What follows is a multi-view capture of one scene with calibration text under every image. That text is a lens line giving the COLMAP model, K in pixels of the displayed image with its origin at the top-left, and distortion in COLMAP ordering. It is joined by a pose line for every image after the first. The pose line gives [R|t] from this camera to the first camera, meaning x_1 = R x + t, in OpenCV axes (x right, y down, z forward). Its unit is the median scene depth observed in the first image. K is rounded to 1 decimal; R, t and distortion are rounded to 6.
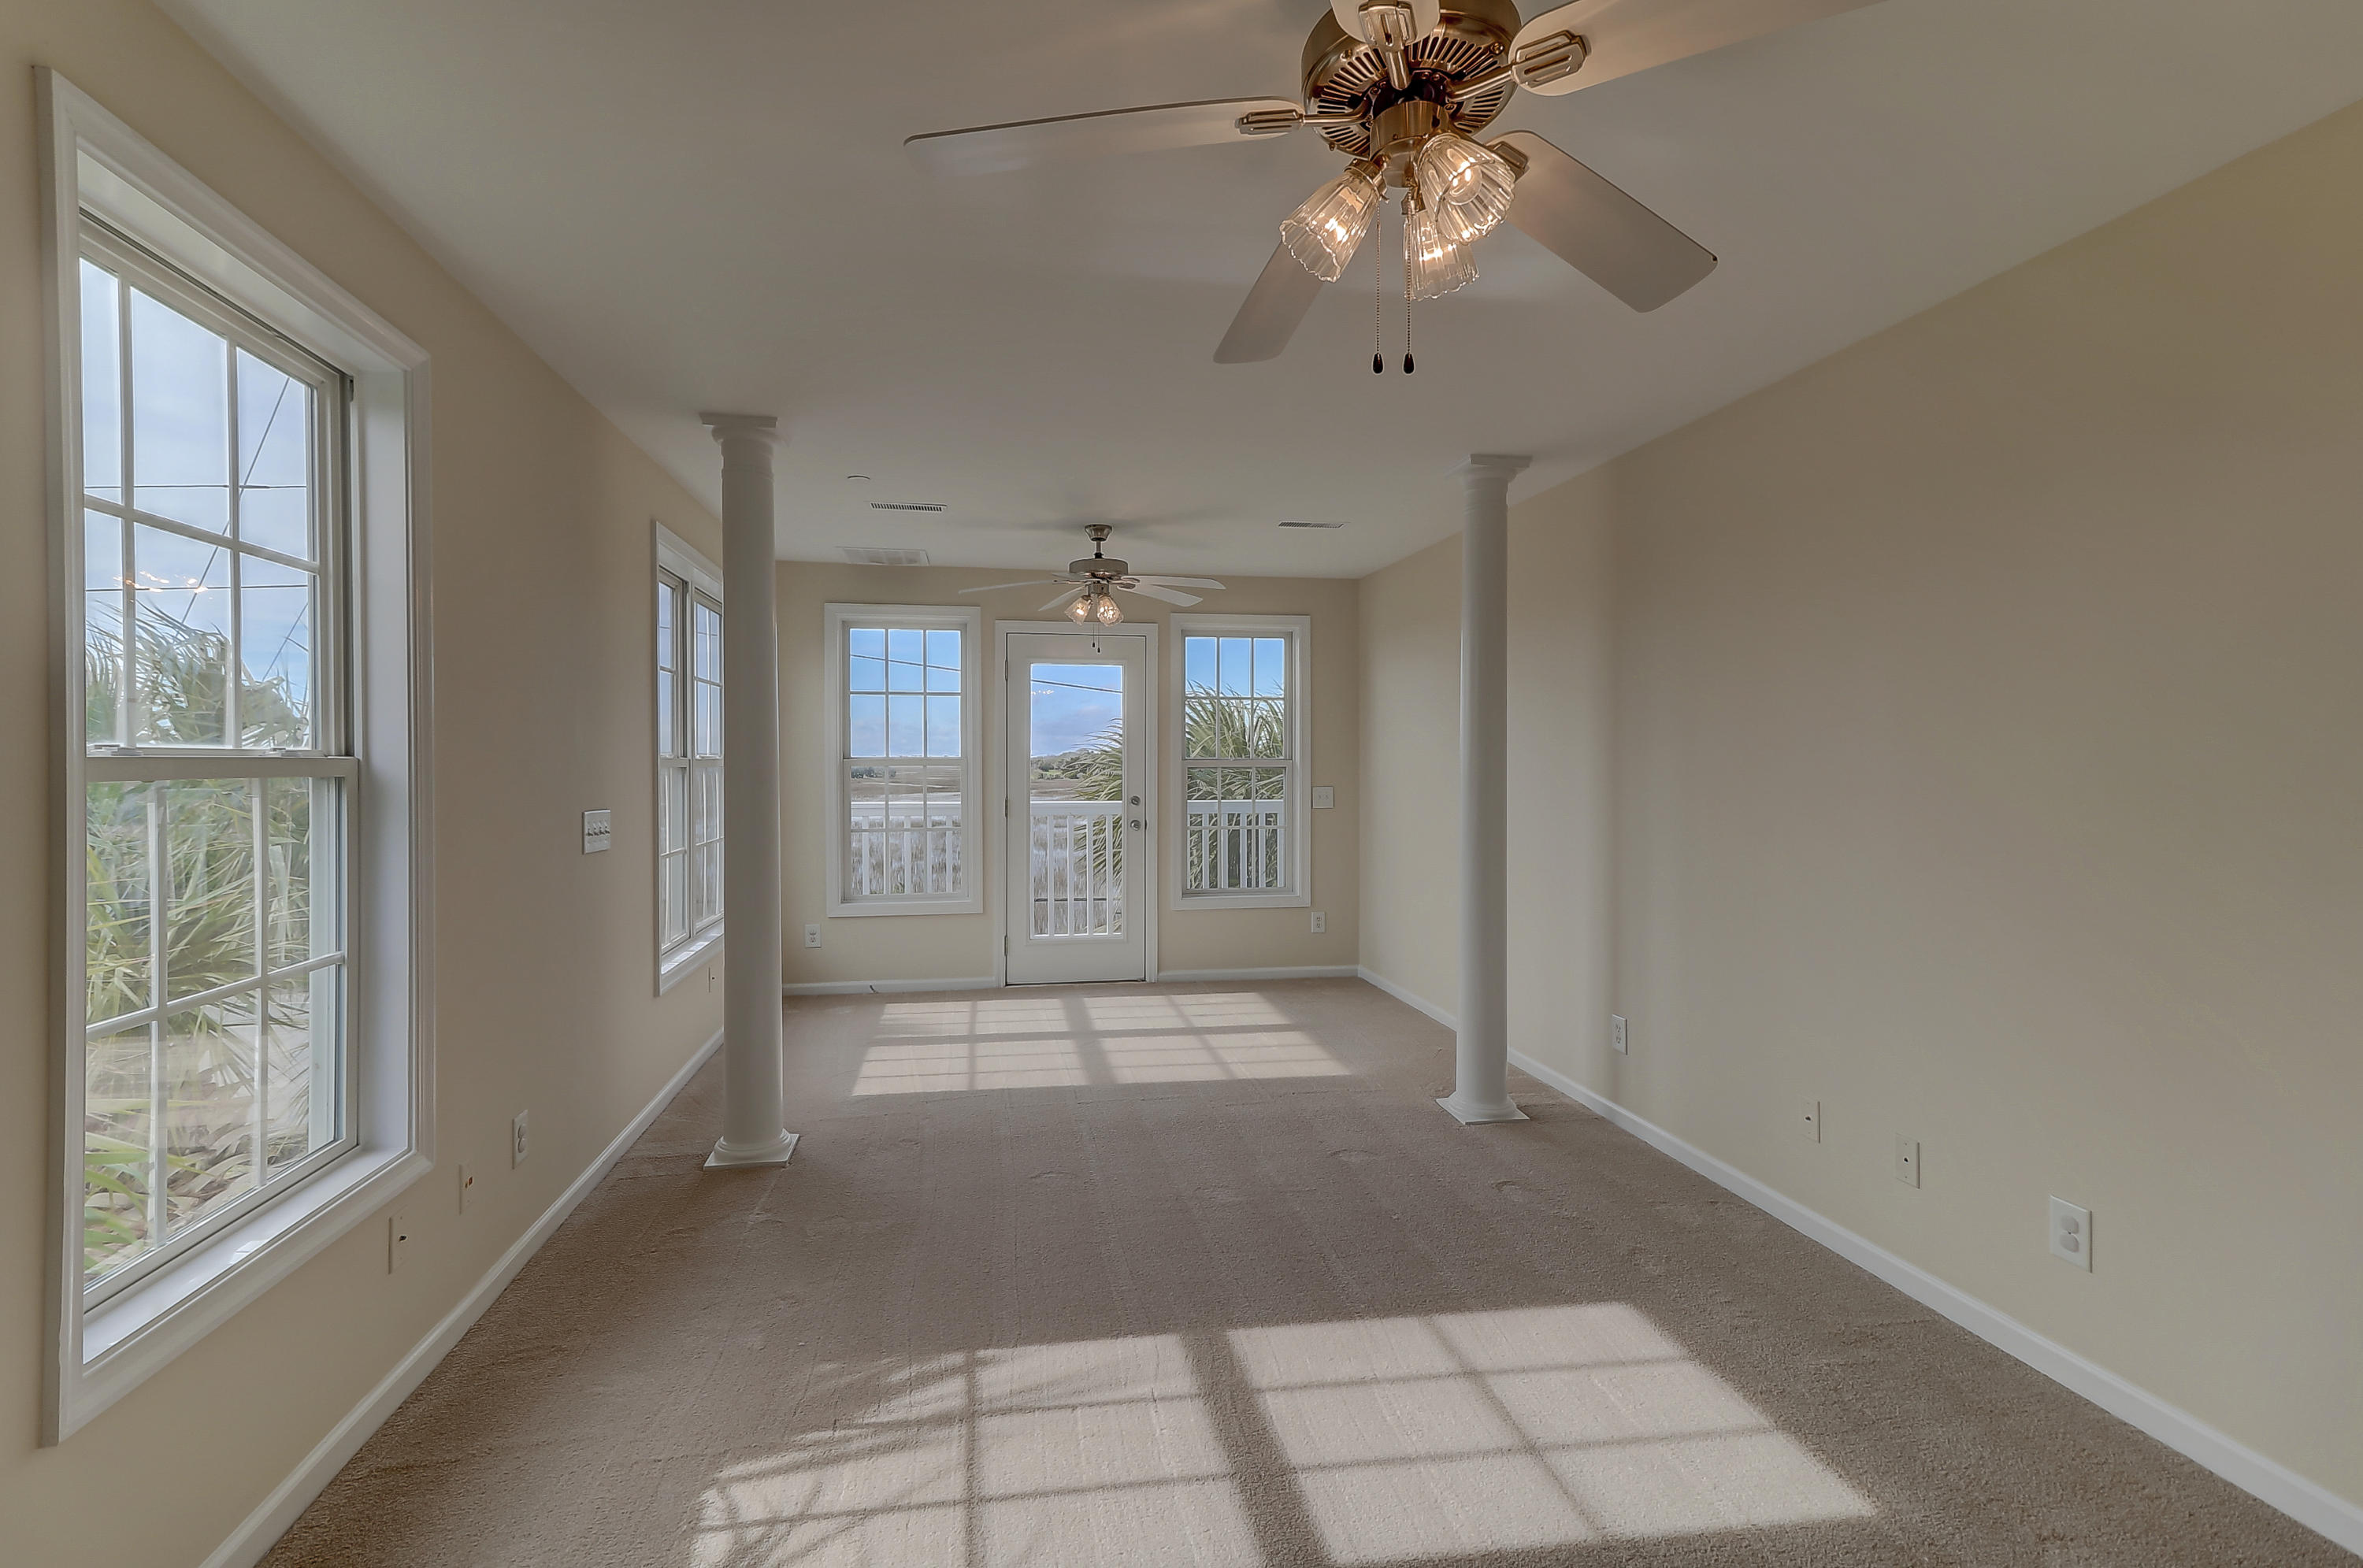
lens RADIAL K [[1075.6, 0, 1173.3], [0, 1075.6, 782.1], [0, 0, 1]] dist [0.020062, 0.000378]
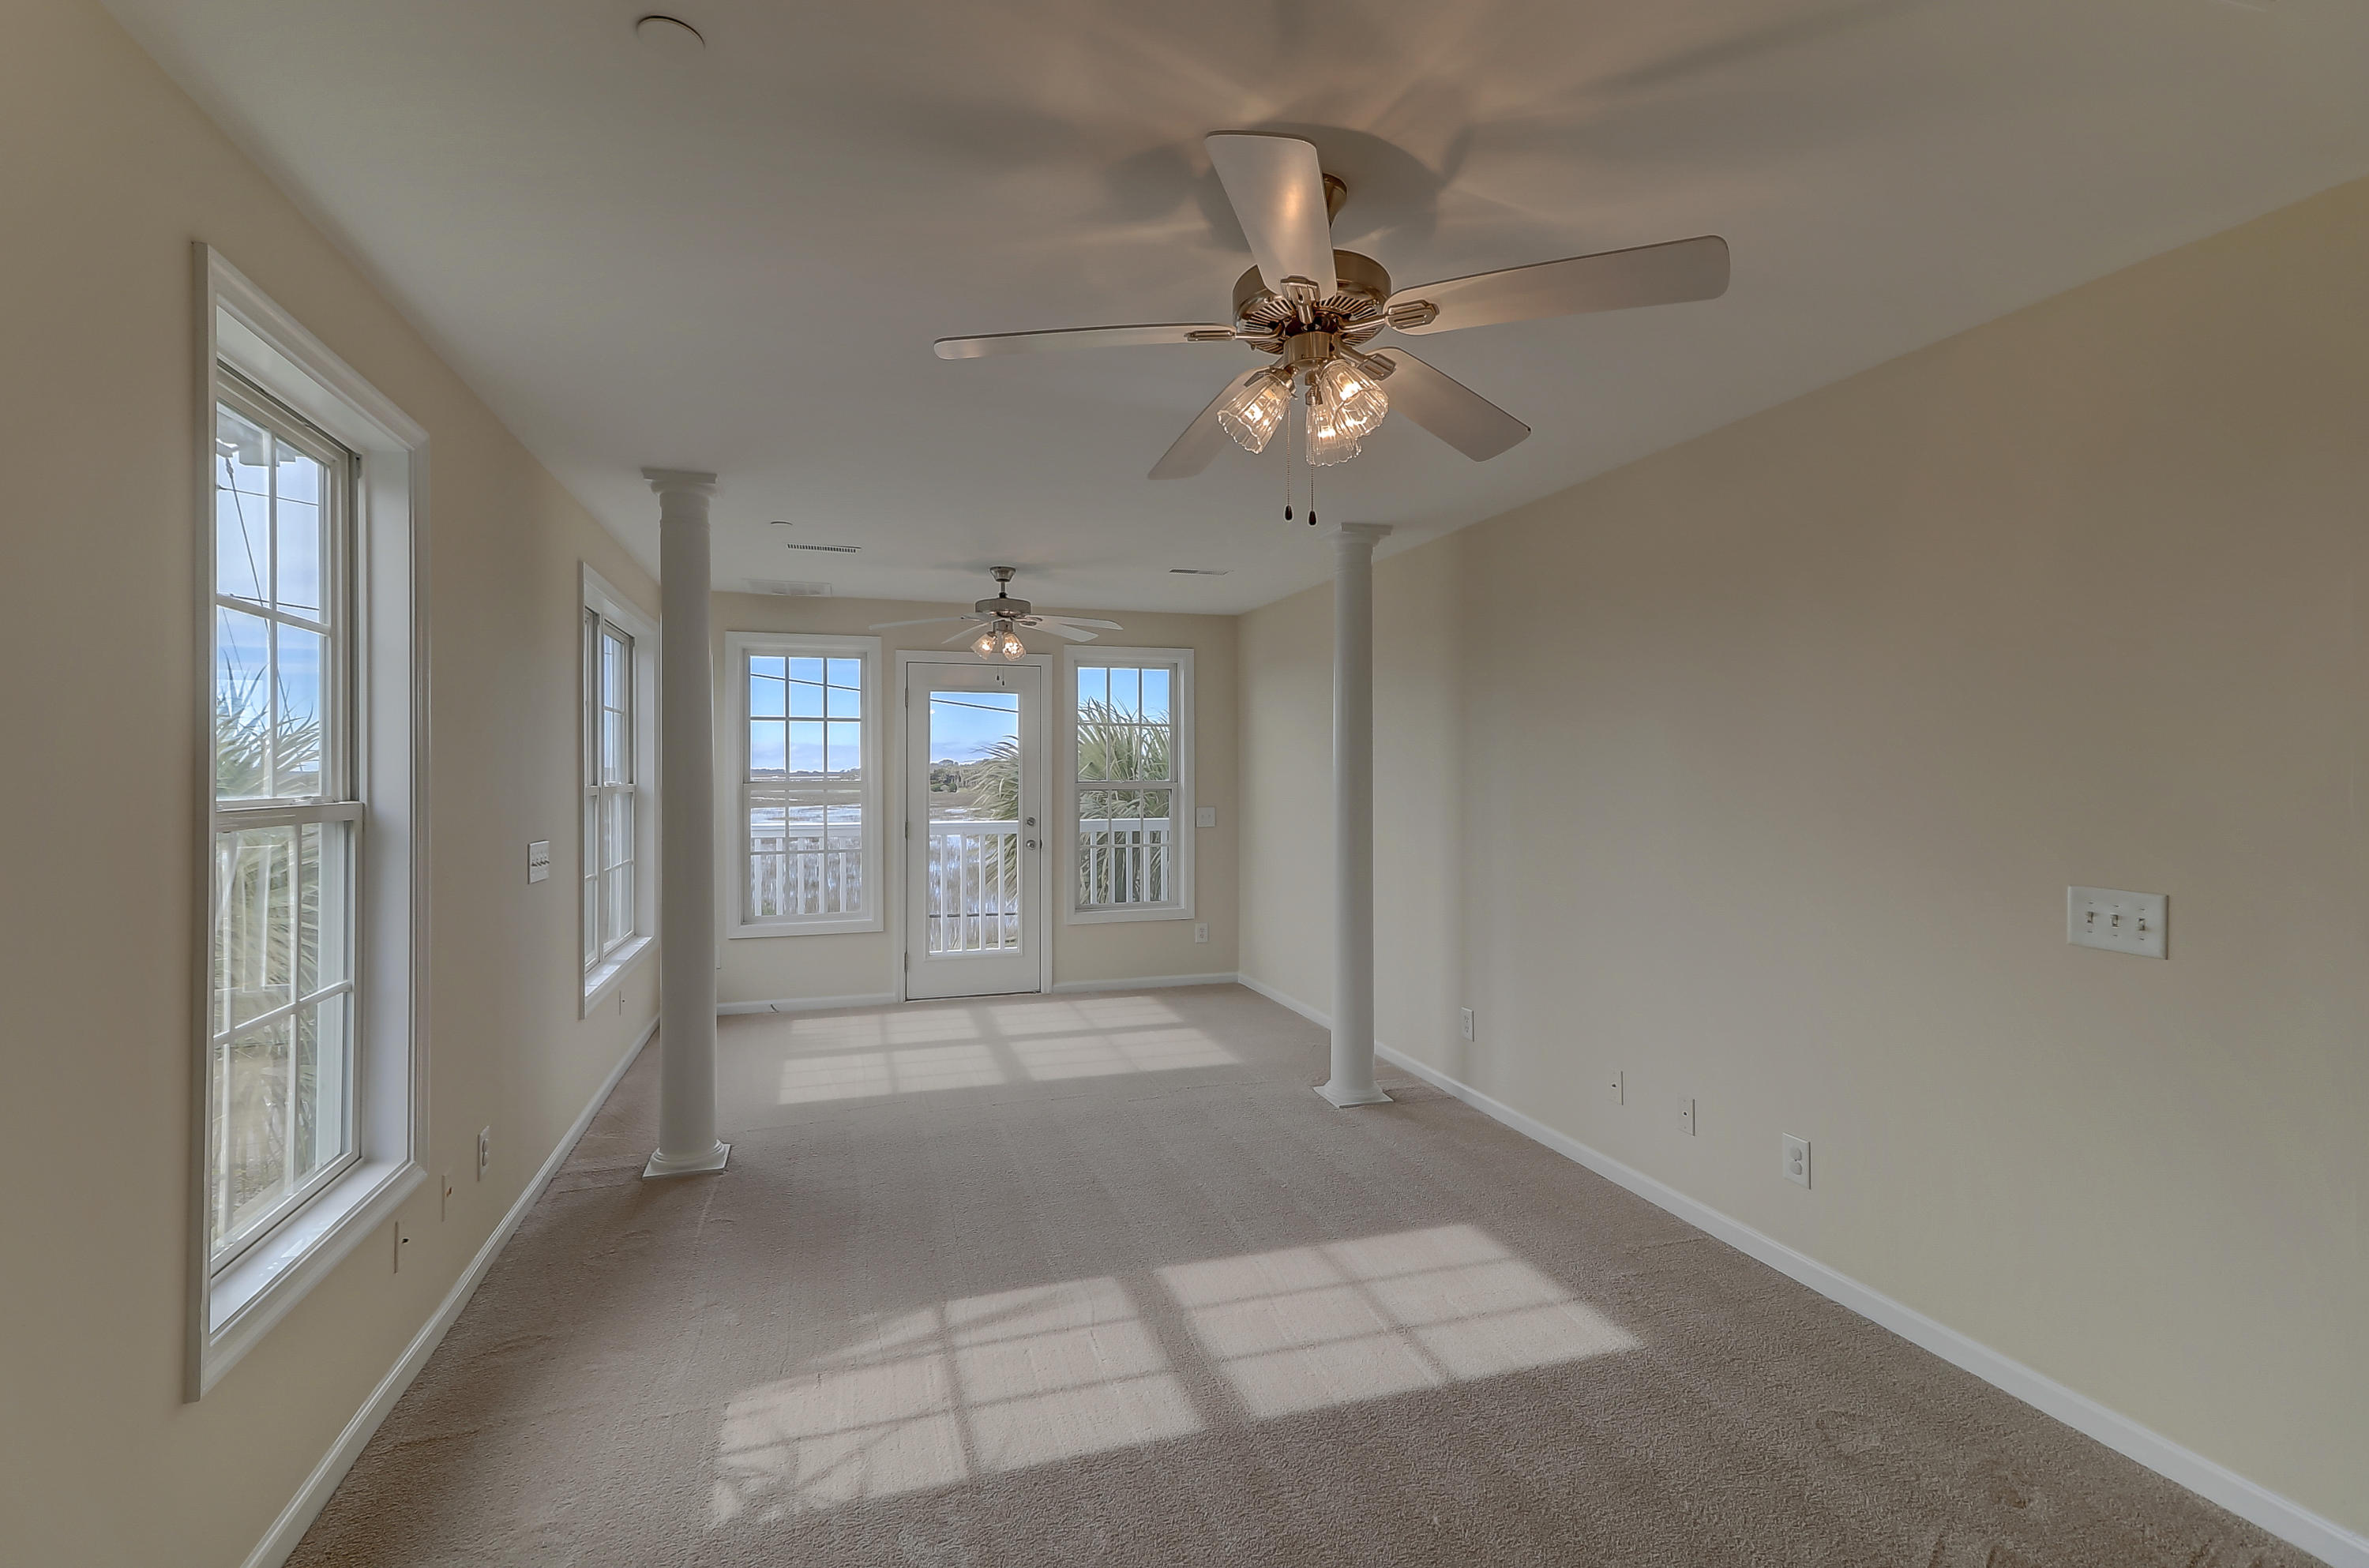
lens RADIAL K [[1078.4, 0, 1190.6], [0, 1078.4, 788.1], [0, 0, 1]] dist [0.020062, 0.000378]
pose [[0.990270, -0.002875, 0.139131, -0.050319], [0.003571, 0.999982, -0.004754, -0.018201], [-0.139115, 0.005205, 0.990263, -0.129747]]
